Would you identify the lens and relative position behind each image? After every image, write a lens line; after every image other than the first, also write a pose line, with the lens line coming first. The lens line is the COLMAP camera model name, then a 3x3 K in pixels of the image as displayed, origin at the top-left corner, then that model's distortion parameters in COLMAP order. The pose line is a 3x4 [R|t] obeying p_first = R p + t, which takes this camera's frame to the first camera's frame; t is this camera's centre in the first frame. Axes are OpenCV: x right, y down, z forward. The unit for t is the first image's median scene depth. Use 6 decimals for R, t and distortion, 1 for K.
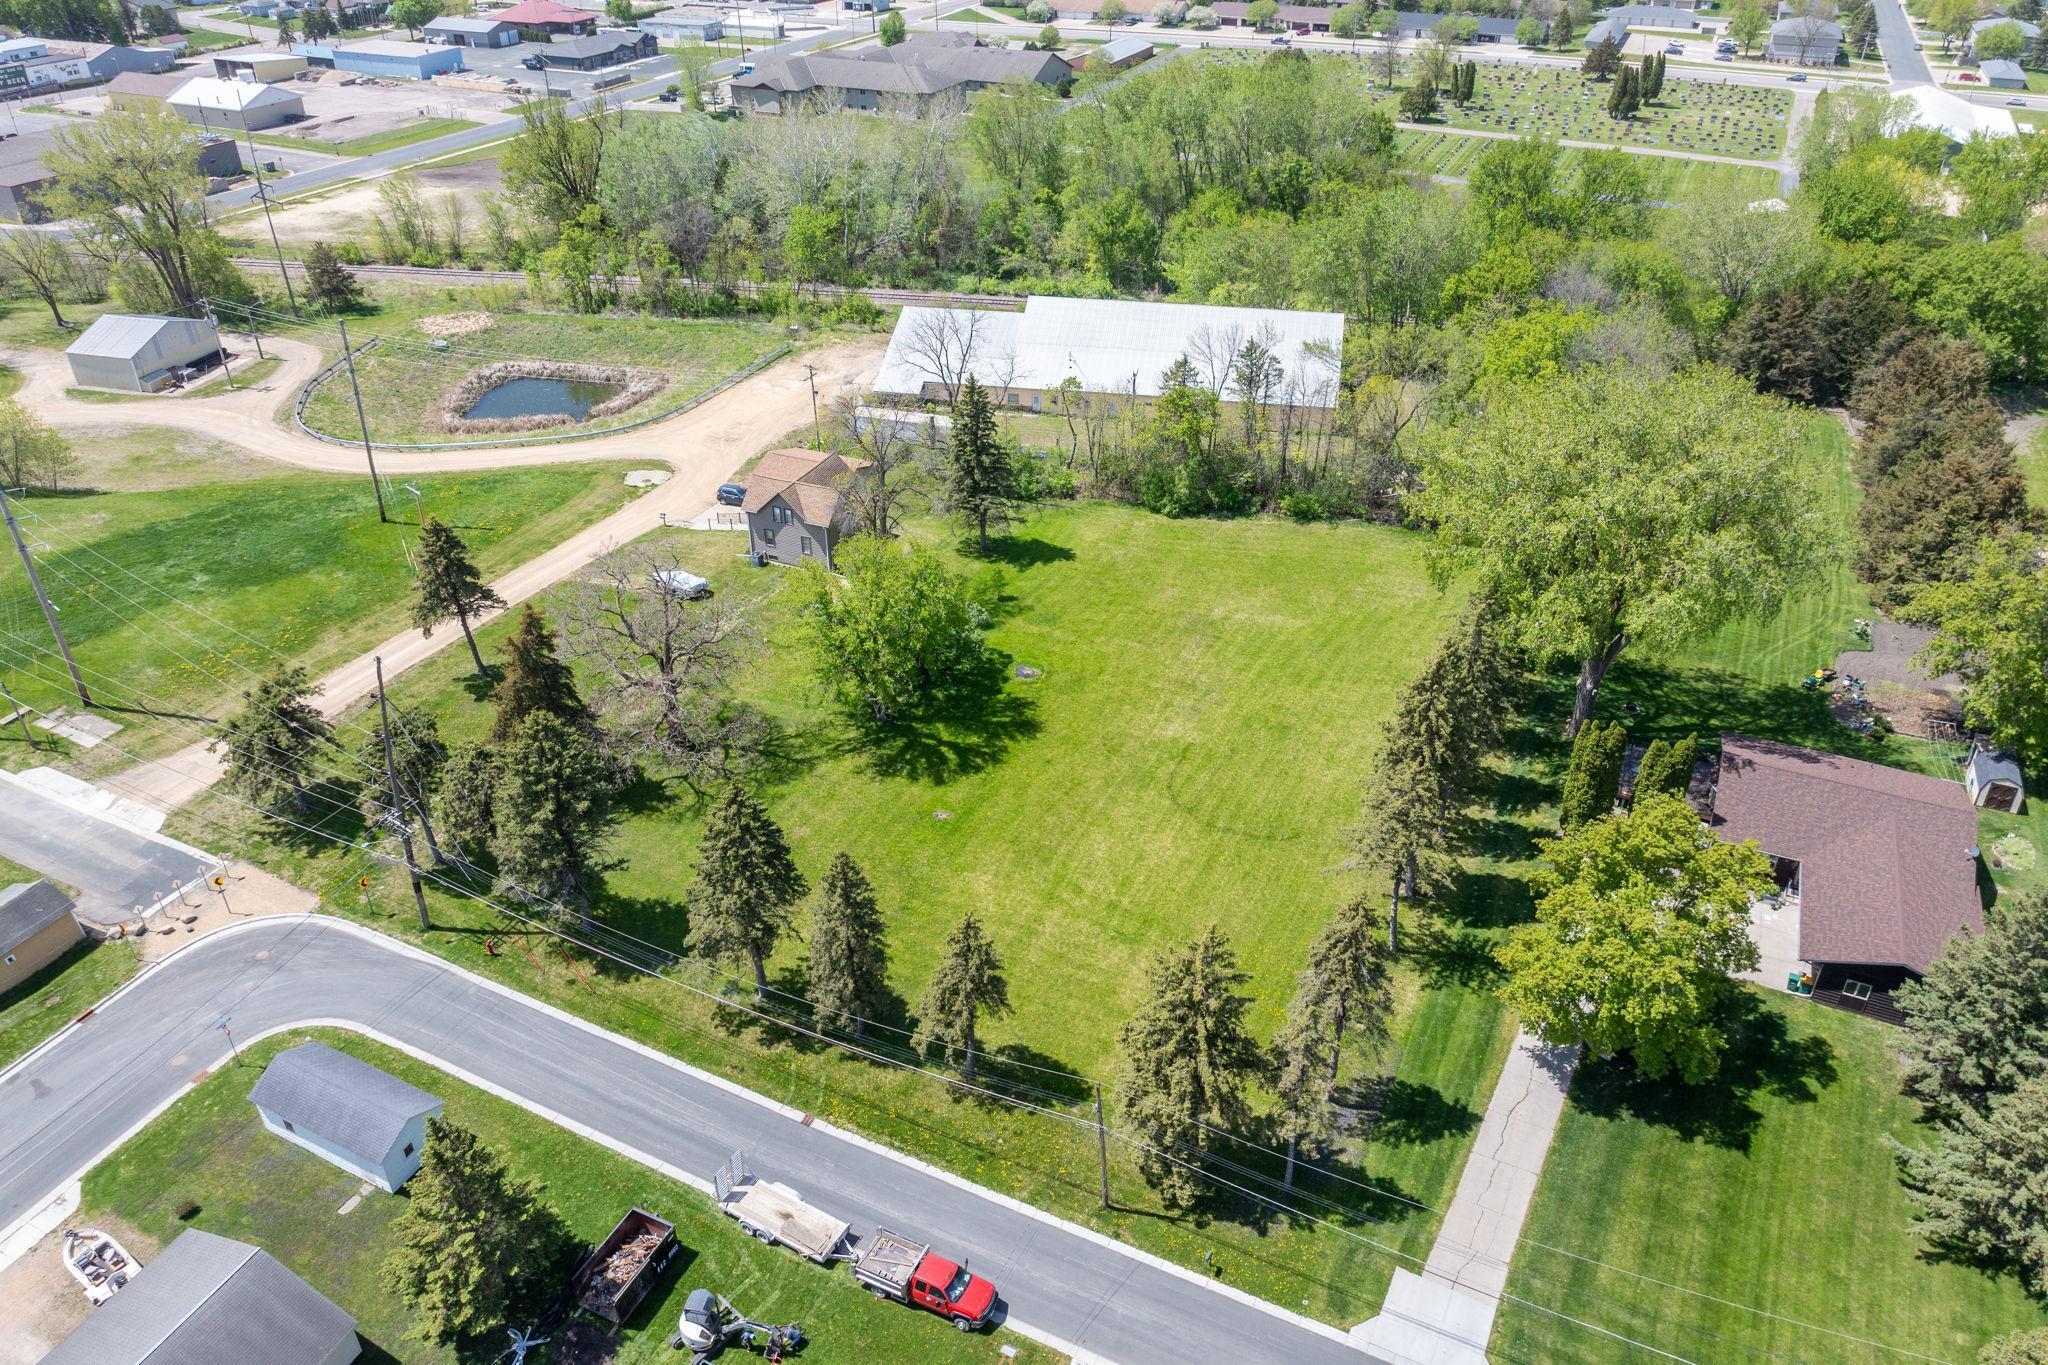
lens RADIAL K [[1441.8, 0, 1031.1], [0, 1441.8, 609.1], [0, 0, 1]] dist [-0.034548, 0.019163]
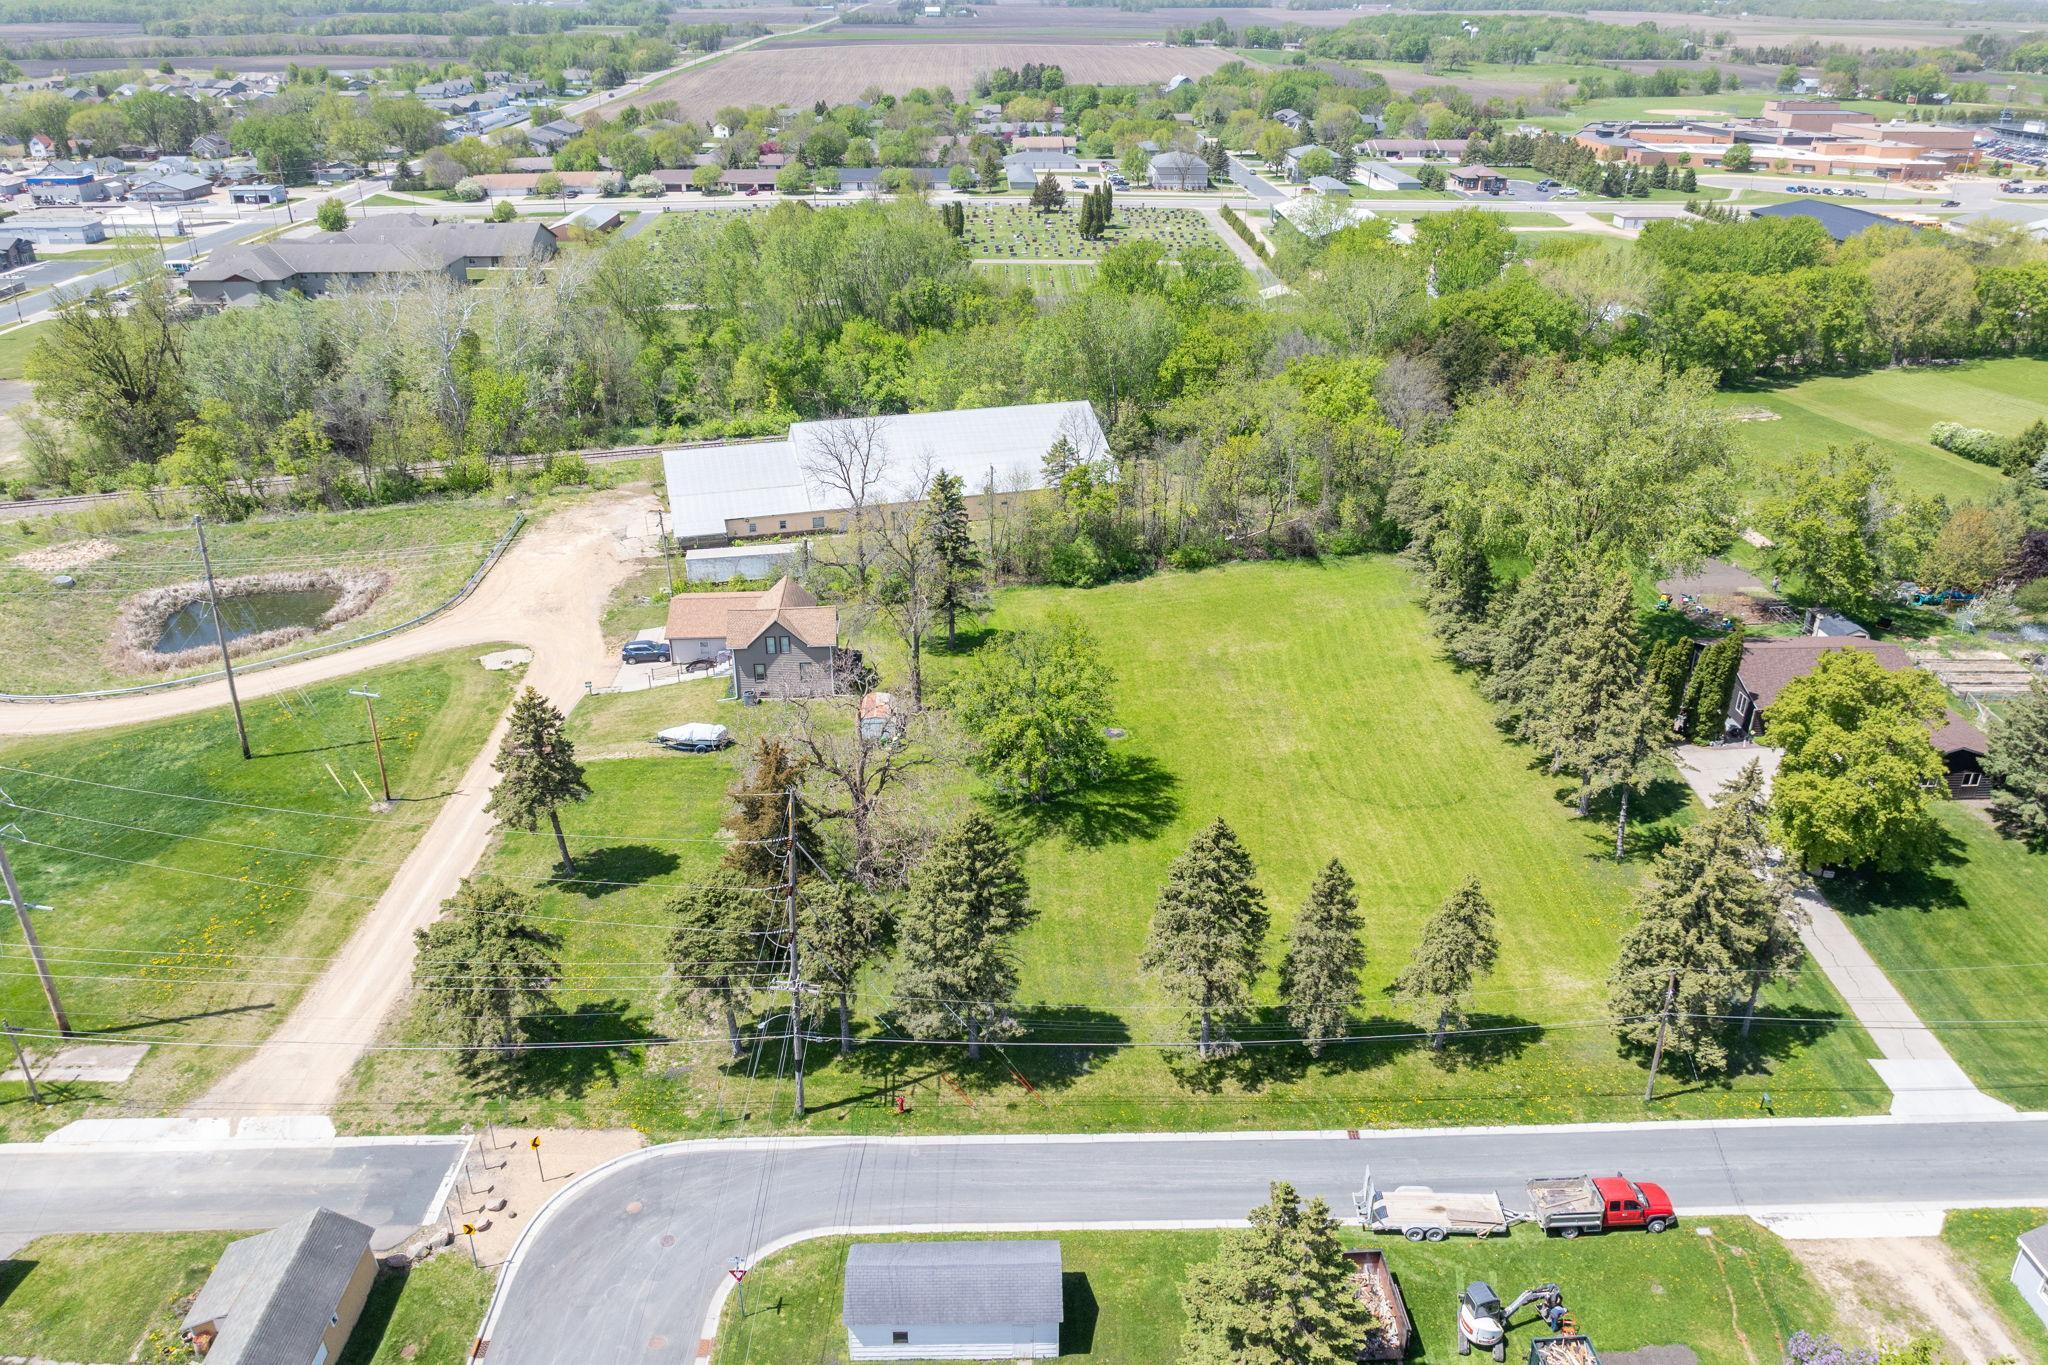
lens RADIAL K [[1441.8, 0, 1031.1], [0, 1441.8, 609.1], [0, 0, 1]] dist [-0.034548, 0.019163]
pose [[0.889232, -0.178172, 0.421333, -0.316574], [0.224898, 0.972312, -0.063483, 0.006875], [-0.398356, 0.151208, 0.904681, 0.060969]]
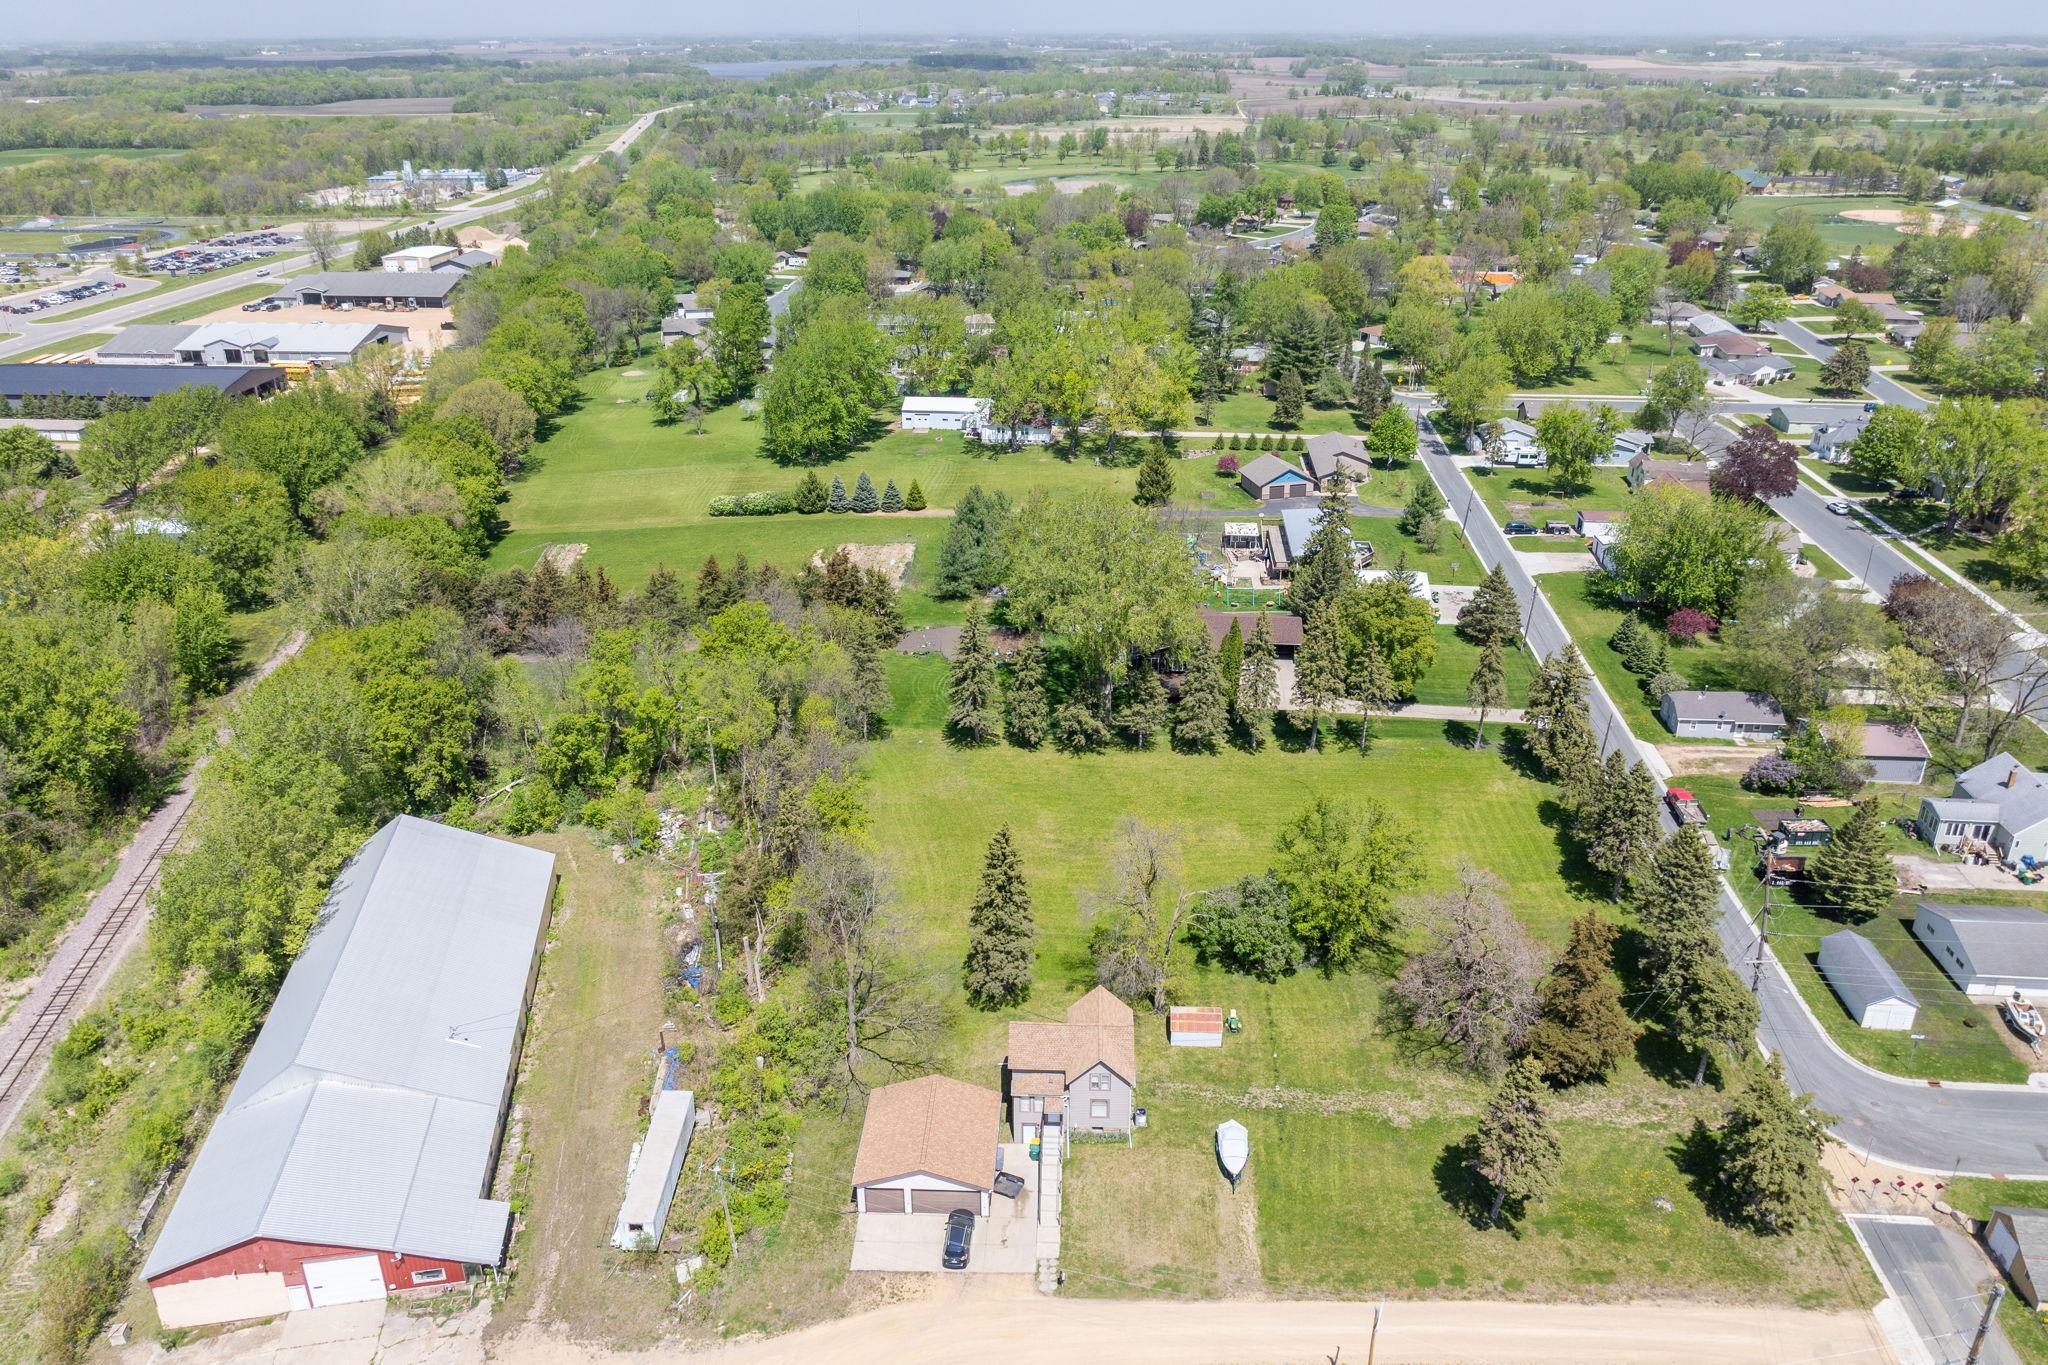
lens RADIAL K [[1441.8, 0, 1031.1], [0, 1441.8, 609.1], [0, 0, 1]] dist [-0.034548, 0.019163]
pose [[-0.358858, -0.345967, 0.866907, -0.623933], [0.474063, 0.732506, 0.488569, -0.548332], [-0.804044, 0.586295, -0.098855, 0.742432]]
